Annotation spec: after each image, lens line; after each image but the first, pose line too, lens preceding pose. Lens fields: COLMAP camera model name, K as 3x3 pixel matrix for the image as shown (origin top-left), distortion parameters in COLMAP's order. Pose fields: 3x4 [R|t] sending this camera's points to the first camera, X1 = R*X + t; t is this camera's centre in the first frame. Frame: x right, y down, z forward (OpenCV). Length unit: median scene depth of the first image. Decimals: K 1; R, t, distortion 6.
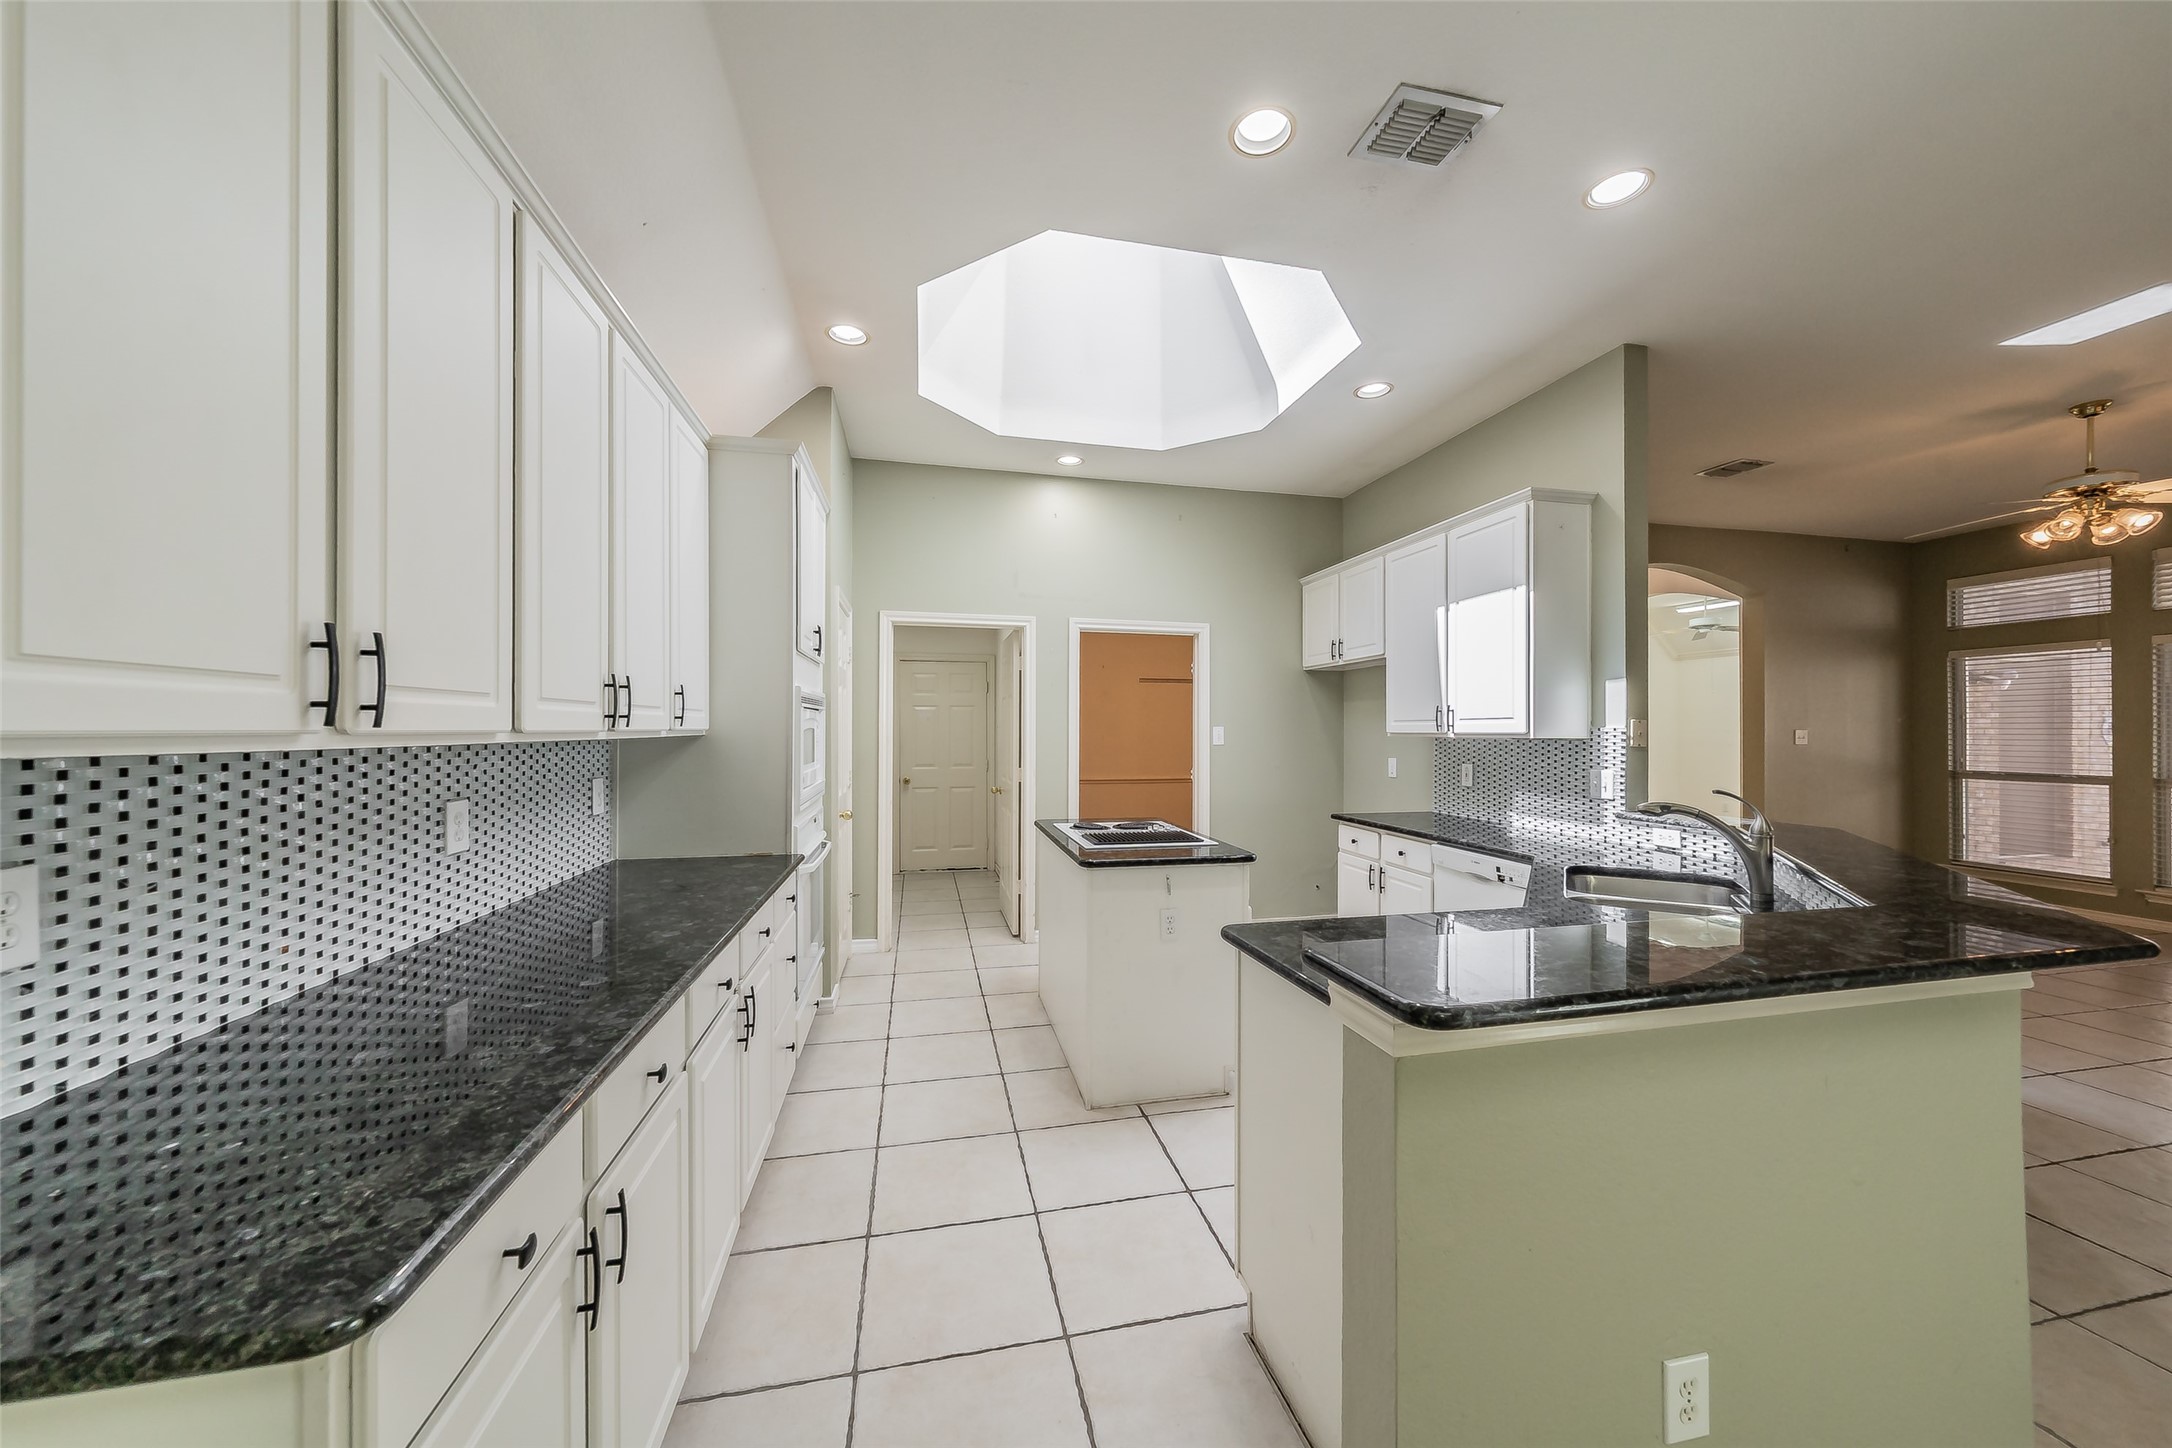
lens RADIAL K [[771.9, 0, 1086.0], [0, 771.9, 724.0], [0, 0, 1]] dist [-0.005734, -0.000300]
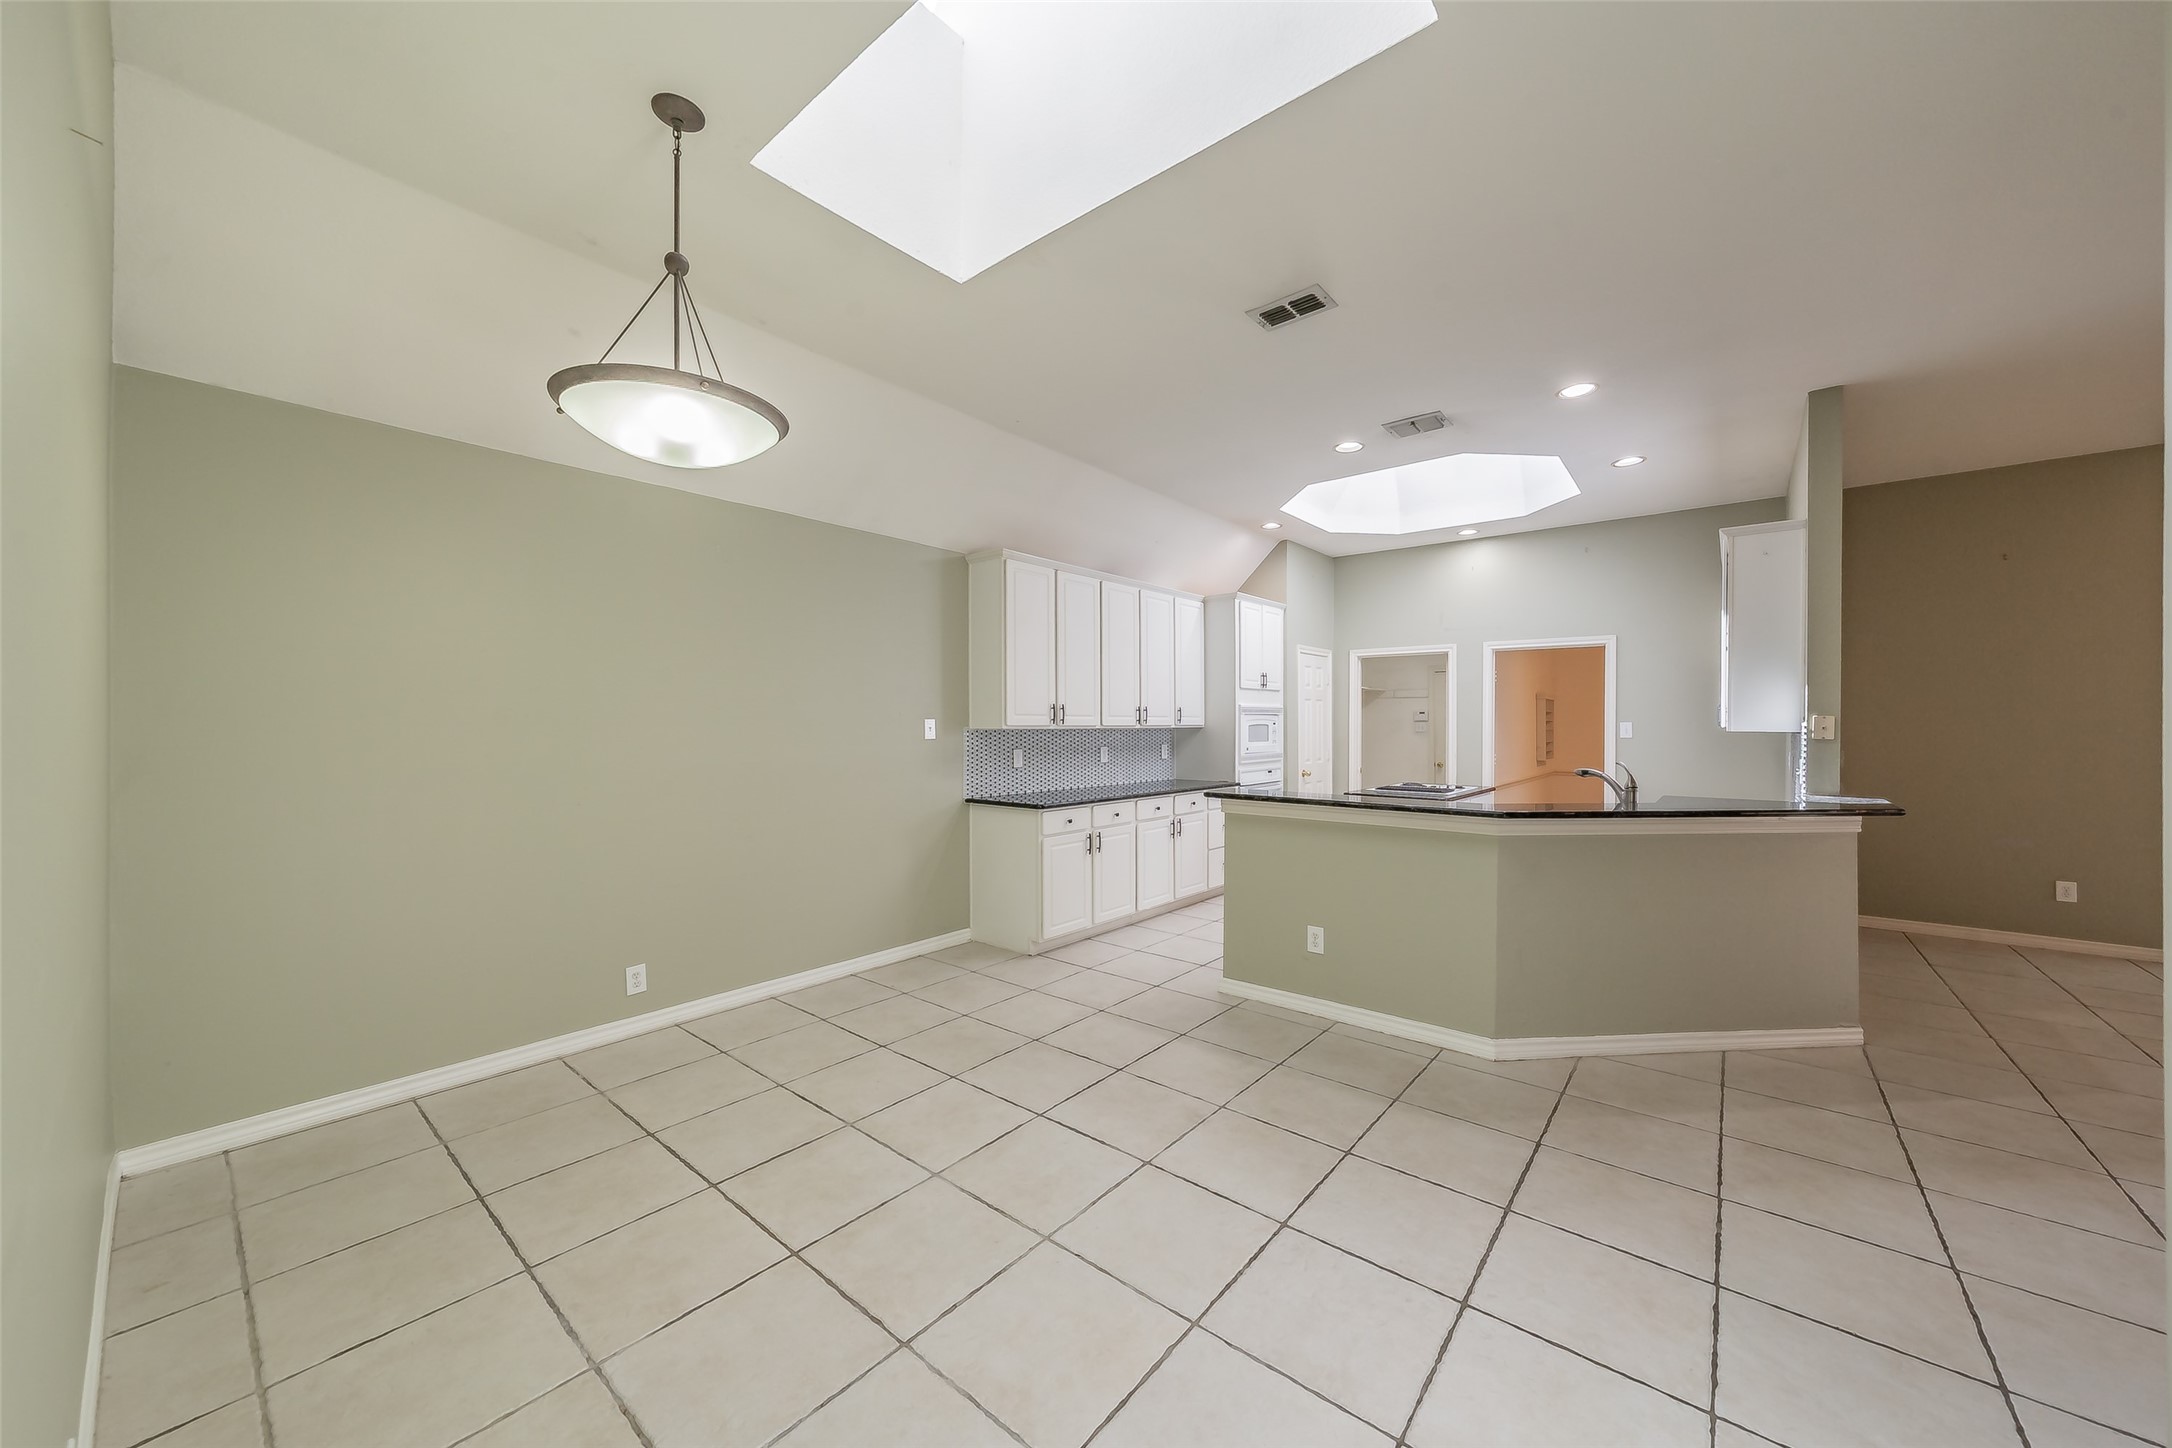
lens RADIAL K [[763.5, 0, 1087.5], [0, 763.5, 727.7], [0, 0, 1]] dist [-0.000224, -0.000061]
pose [[0.610471, 0.003772, -0.792029, 0.934911], [0.006037, 0.999937, 0.009416, -0.005734], [0.792015, -0.010530, 0.610410, -0.567037]]
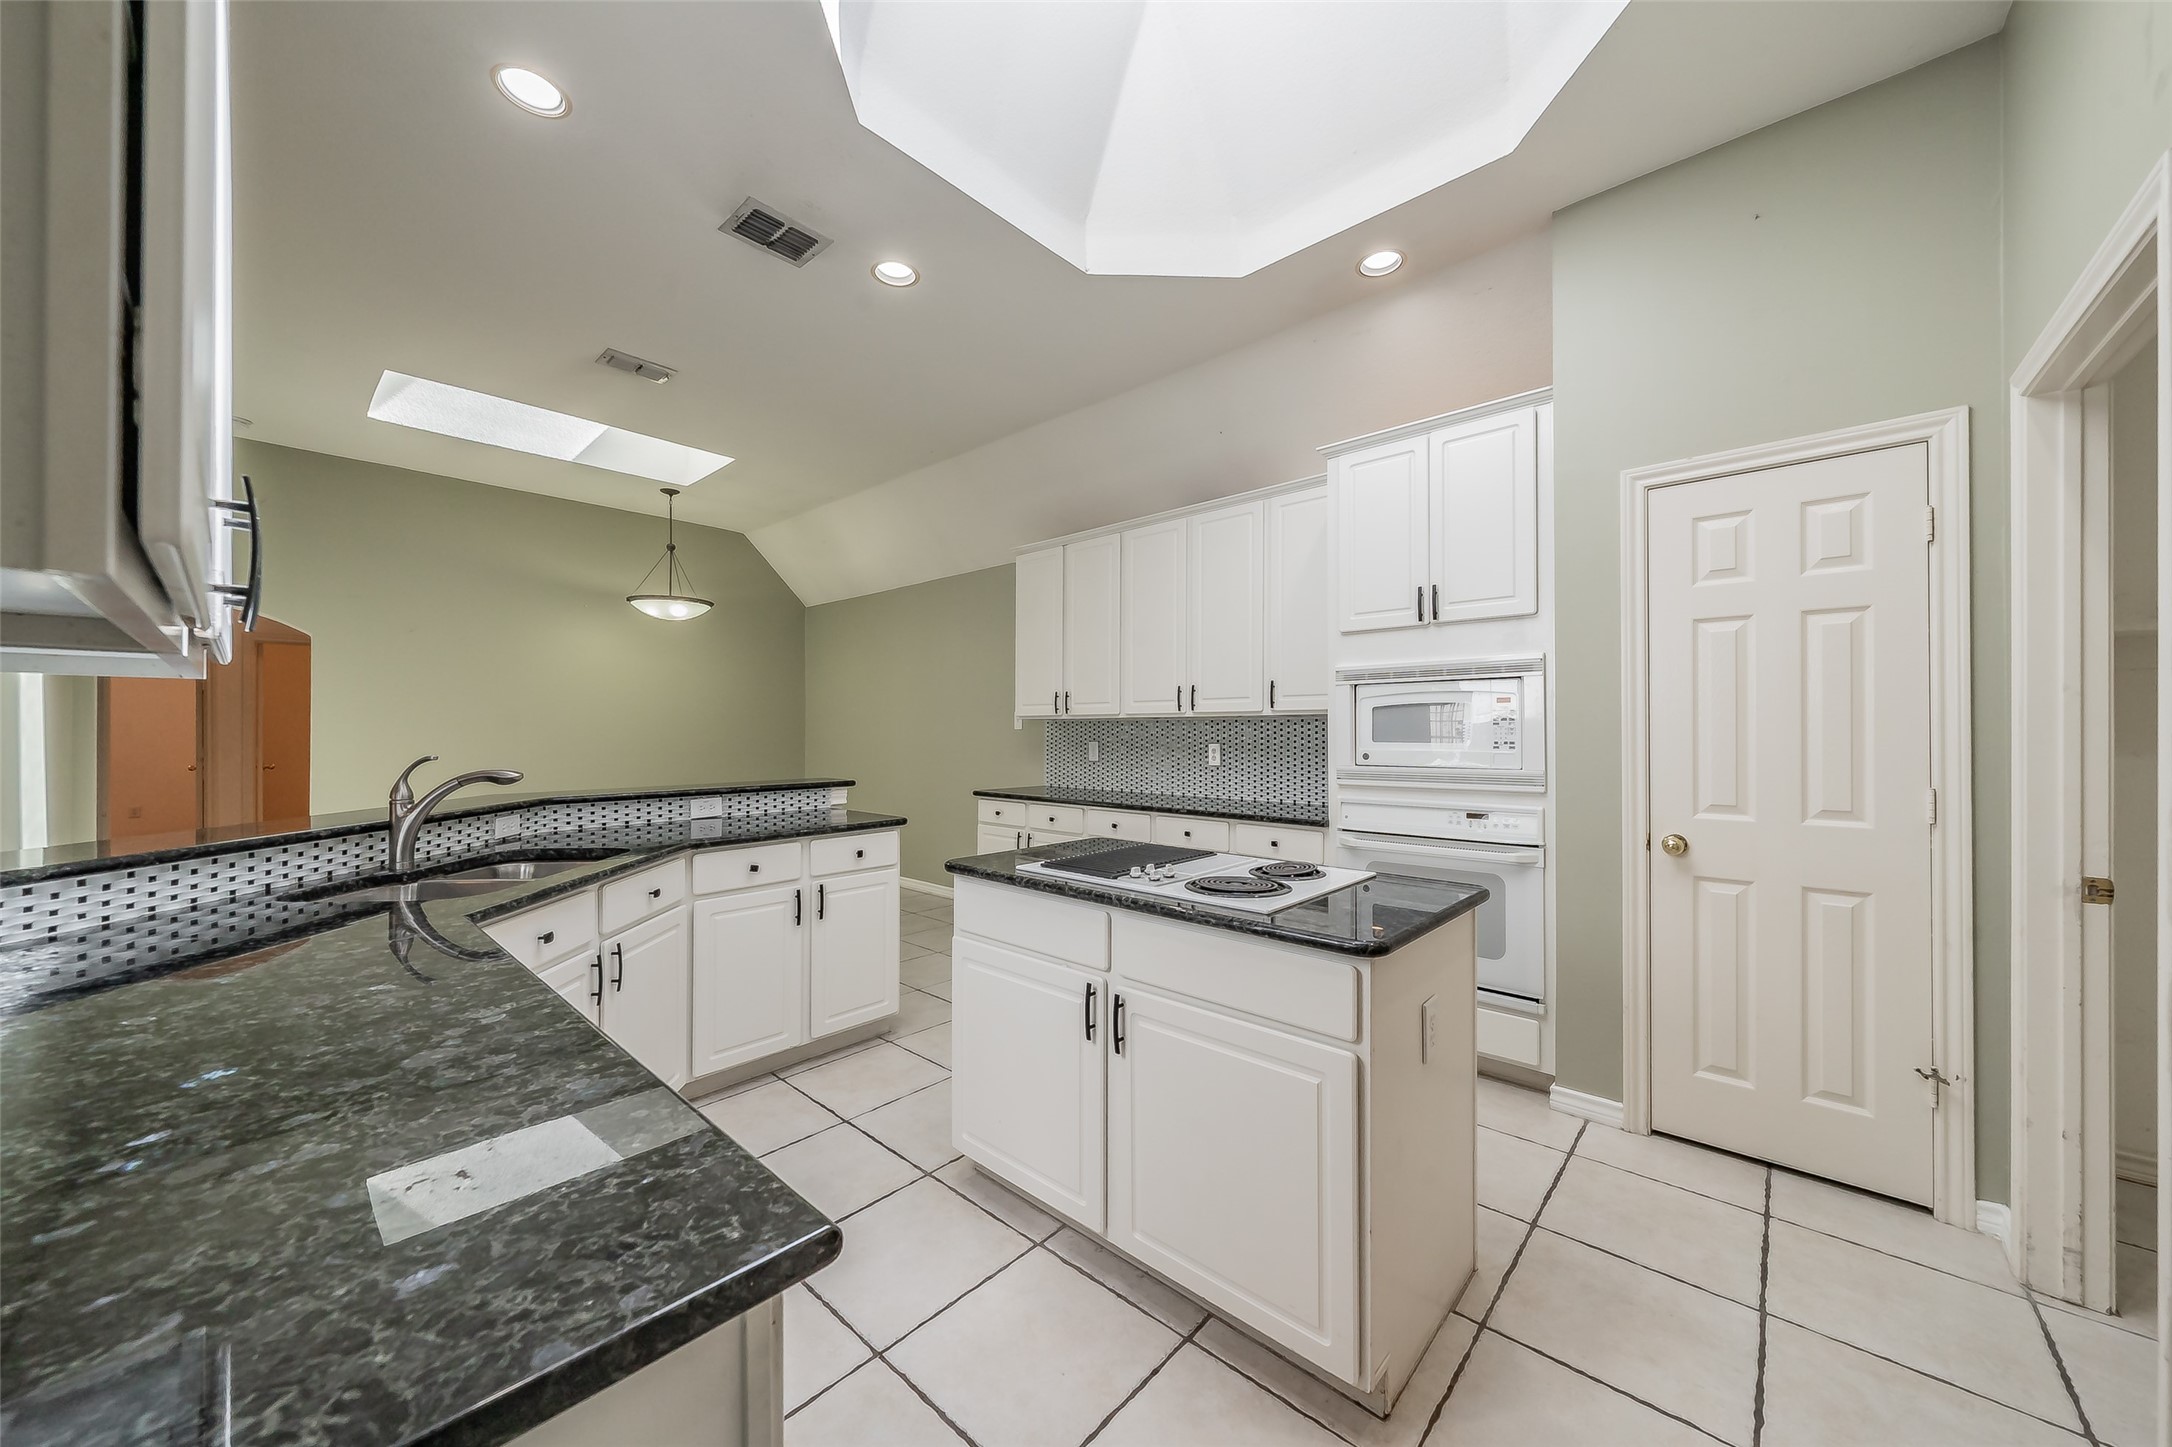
lens RADIAL K [[767.0, 0, 1084.5], [0, 767.0, 735.0], [0, 0, 1]] dist [0.000057, -0.000011]
pose [[-0.813708, 0.000349, -0.581274, 0.479196], [0.003375, 0.999986, -0.004124, 0.045632], [0.581264, -0.005317, -0.813697, 1.468928]]
